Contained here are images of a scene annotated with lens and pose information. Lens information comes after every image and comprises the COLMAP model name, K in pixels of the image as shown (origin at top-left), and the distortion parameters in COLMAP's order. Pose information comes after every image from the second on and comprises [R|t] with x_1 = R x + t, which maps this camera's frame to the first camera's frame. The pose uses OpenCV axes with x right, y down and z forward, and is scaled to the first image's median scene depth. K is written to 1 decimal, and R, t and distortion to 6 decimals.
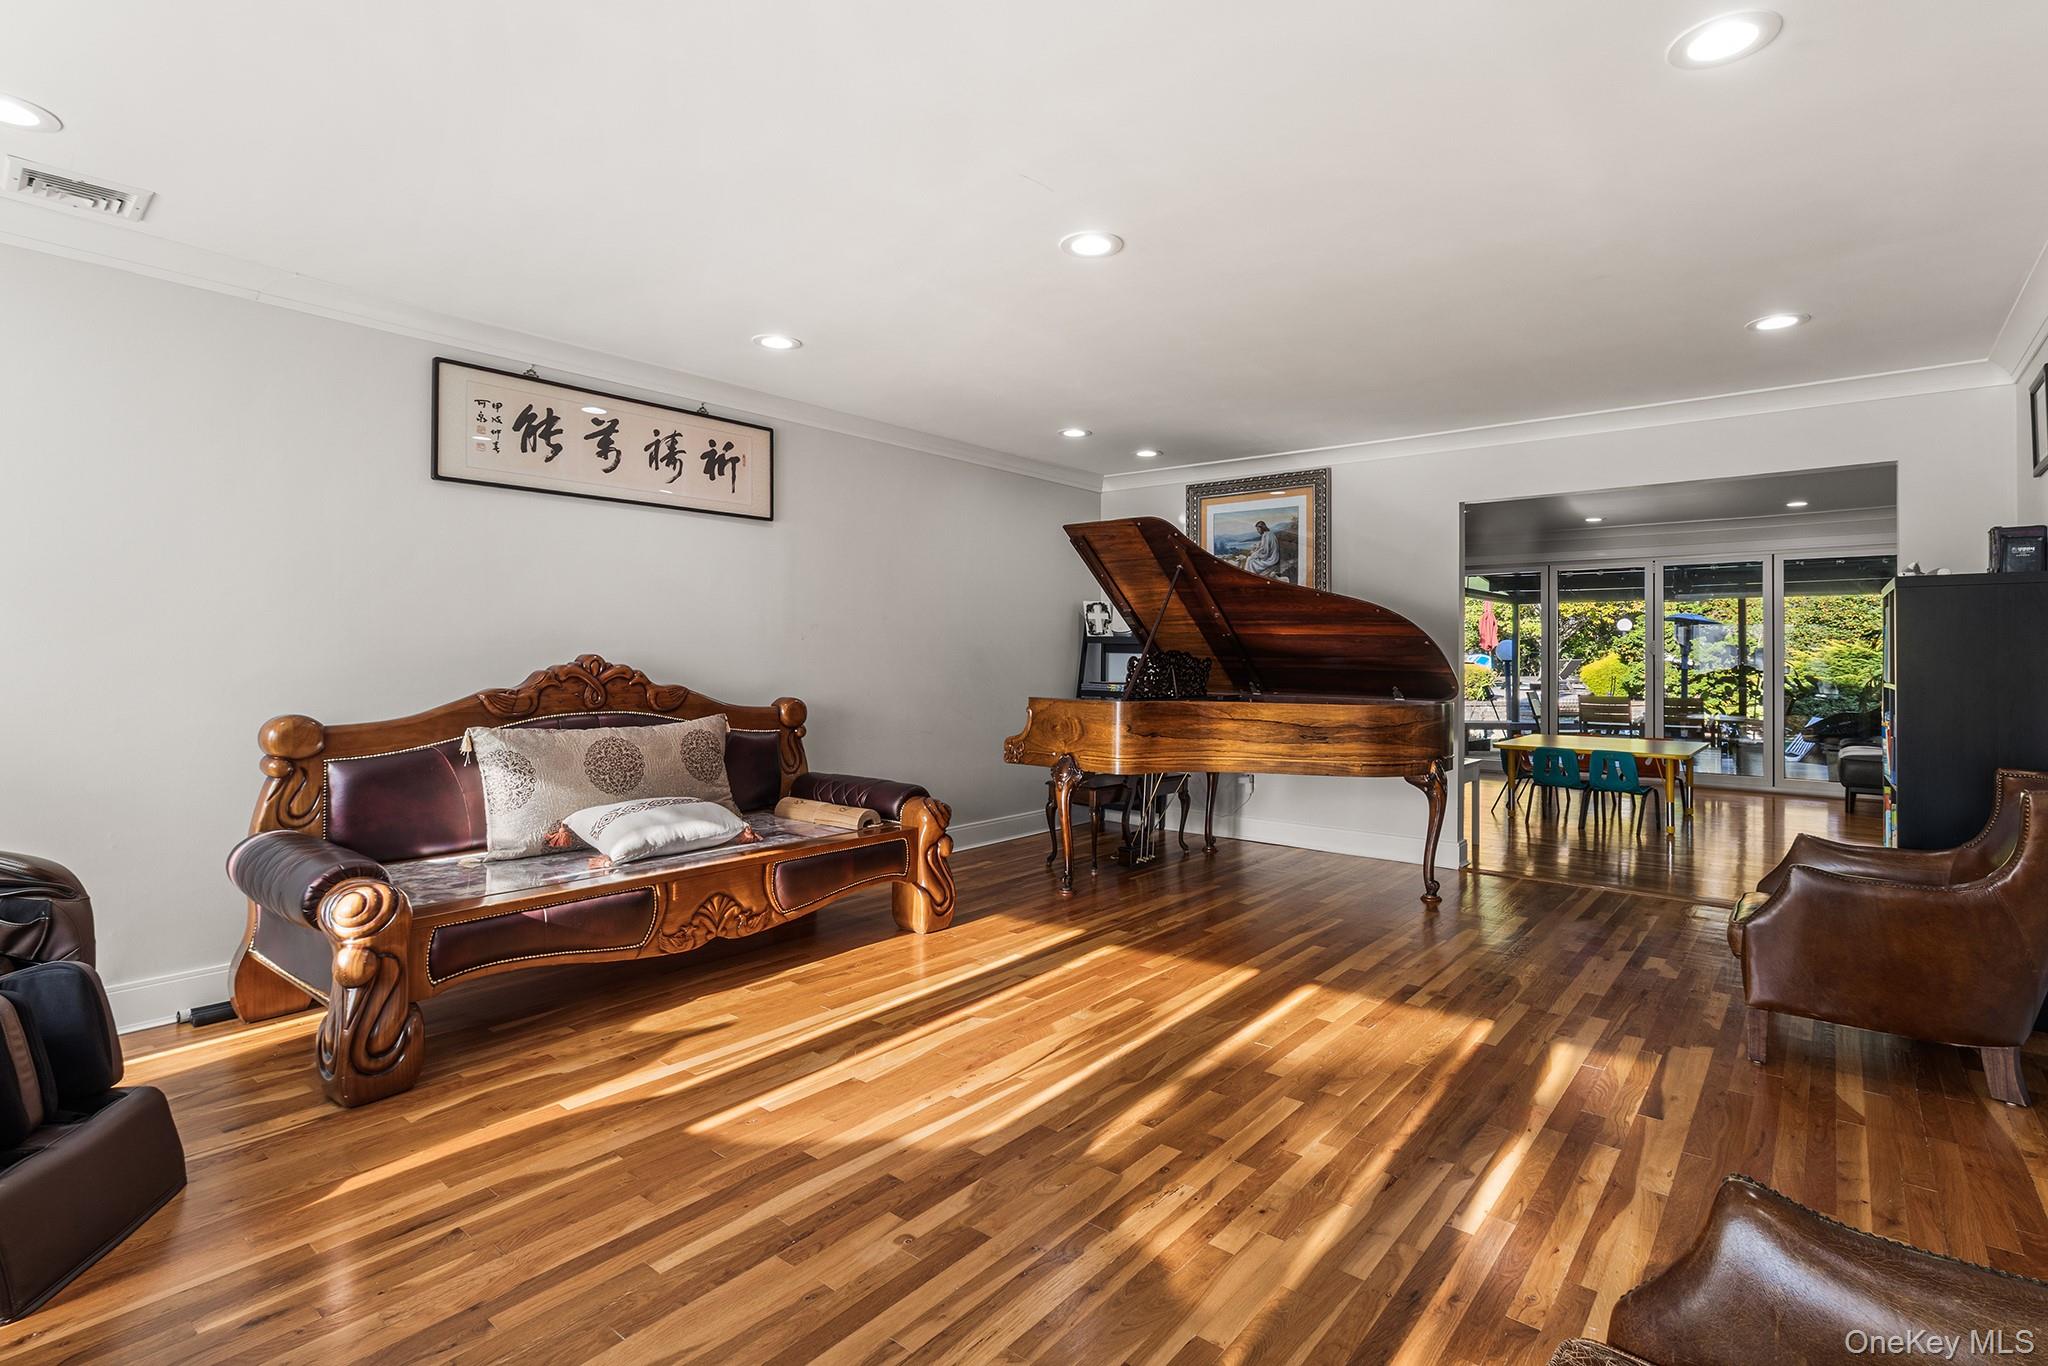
lens RADIAL K [[968.1, 0, 1056.4], [0, 968.1, 656.5], [0, 0, 1]] dist [0.000163, 0.000321]
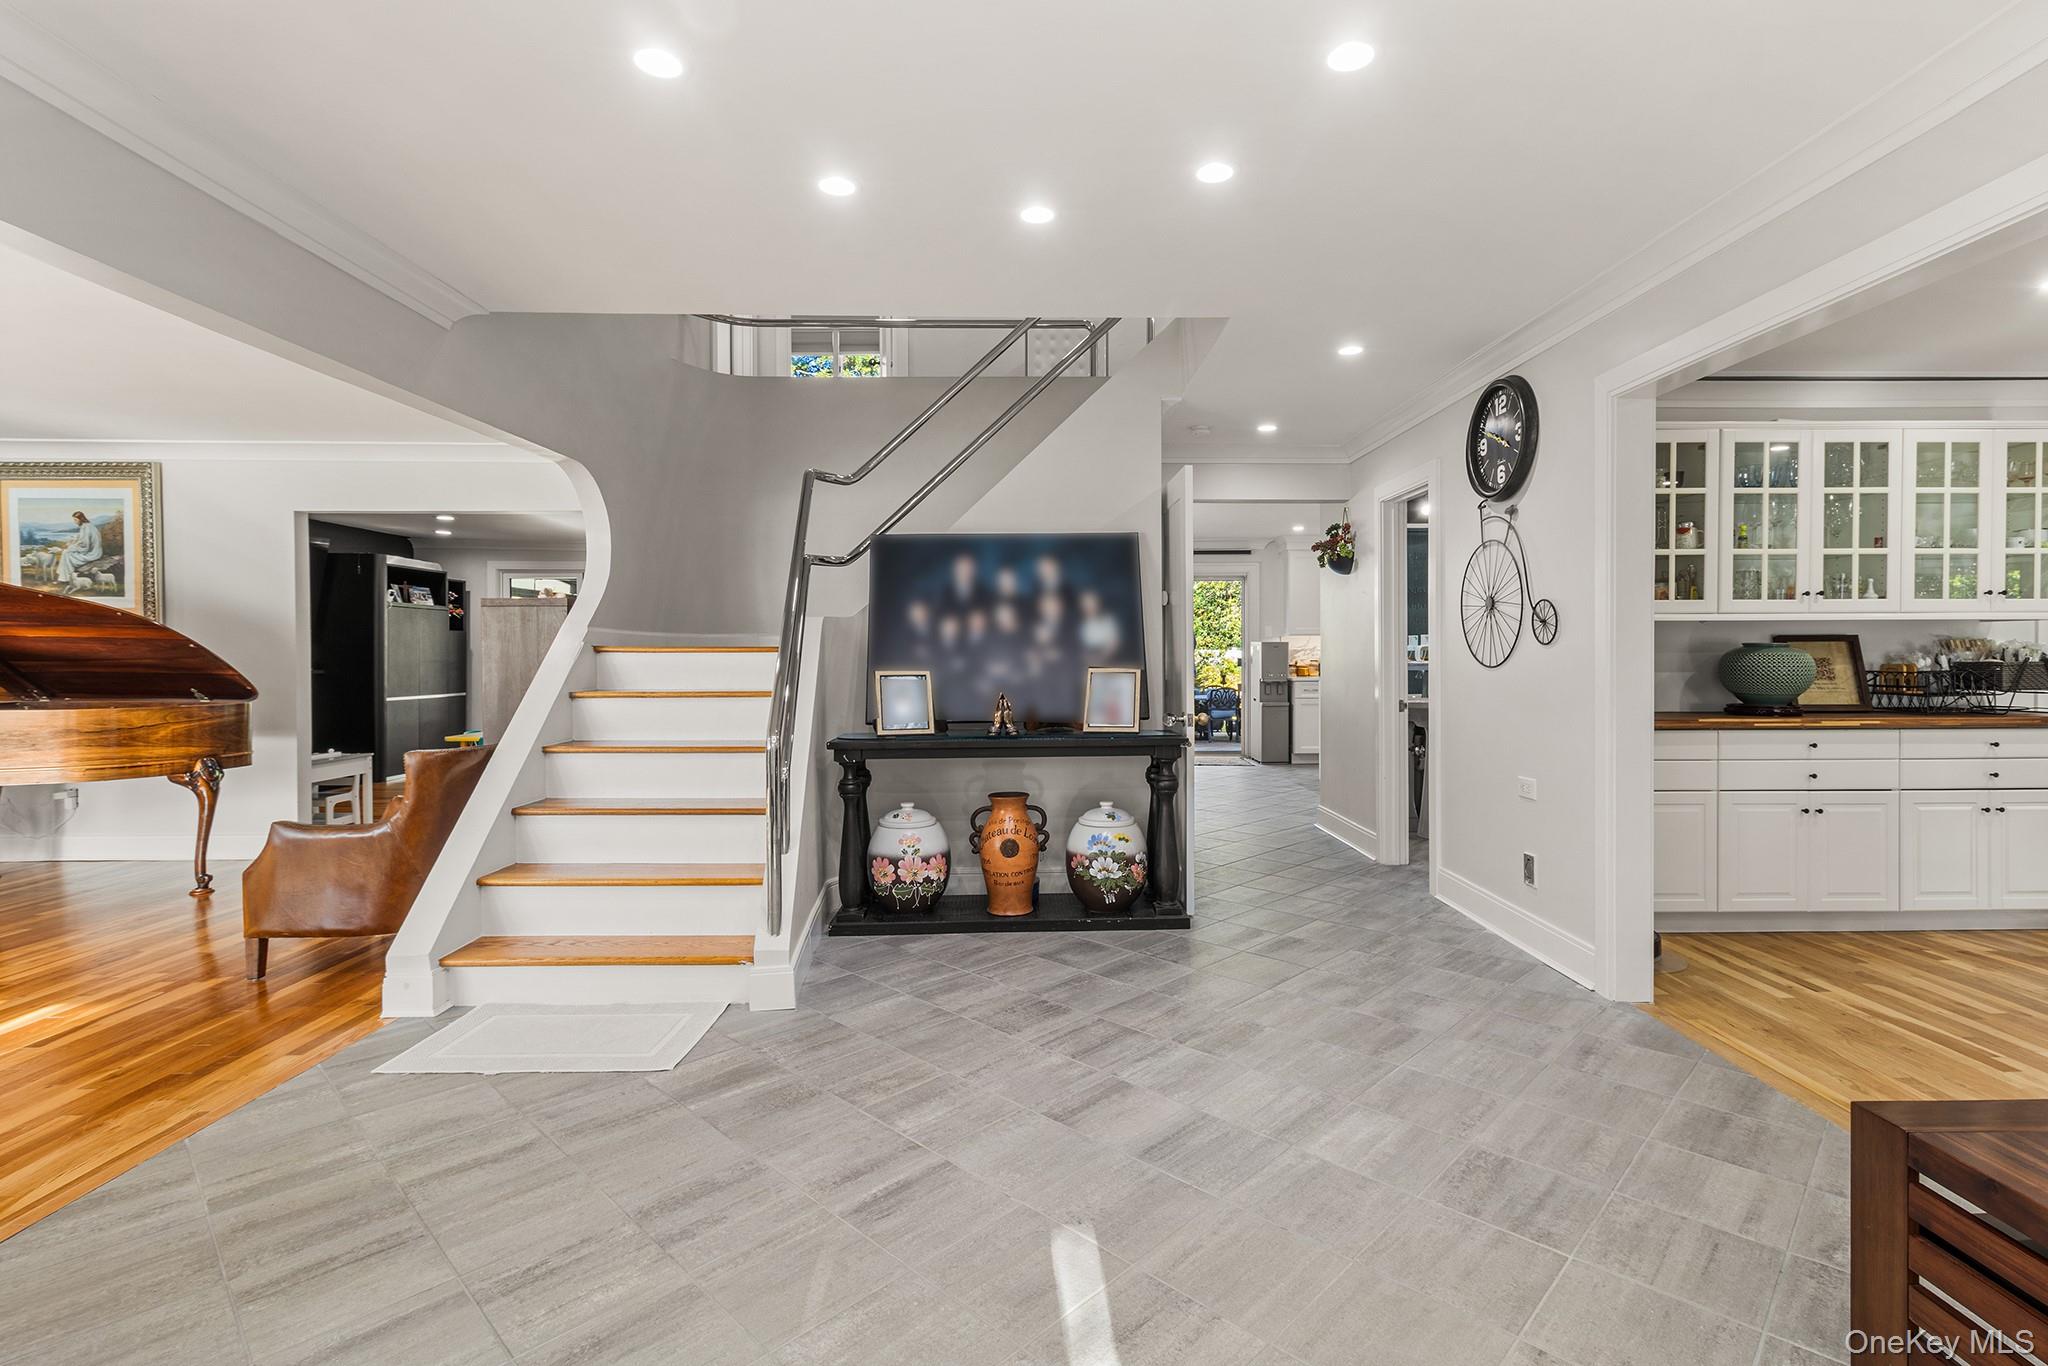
lens RADIAL K [[968.1, 0, 1056.4], [0, 968.1, 656.5], [0, 0, 1]] dist [0.000163, 0.000321]
pose [[0.769014, -0.010947, 0.639138, 0.470781], [0.006515, 0.999936, 0.009289, -0.006687], [-0.639199, -0.002979, 0.769036, -0.417181]]
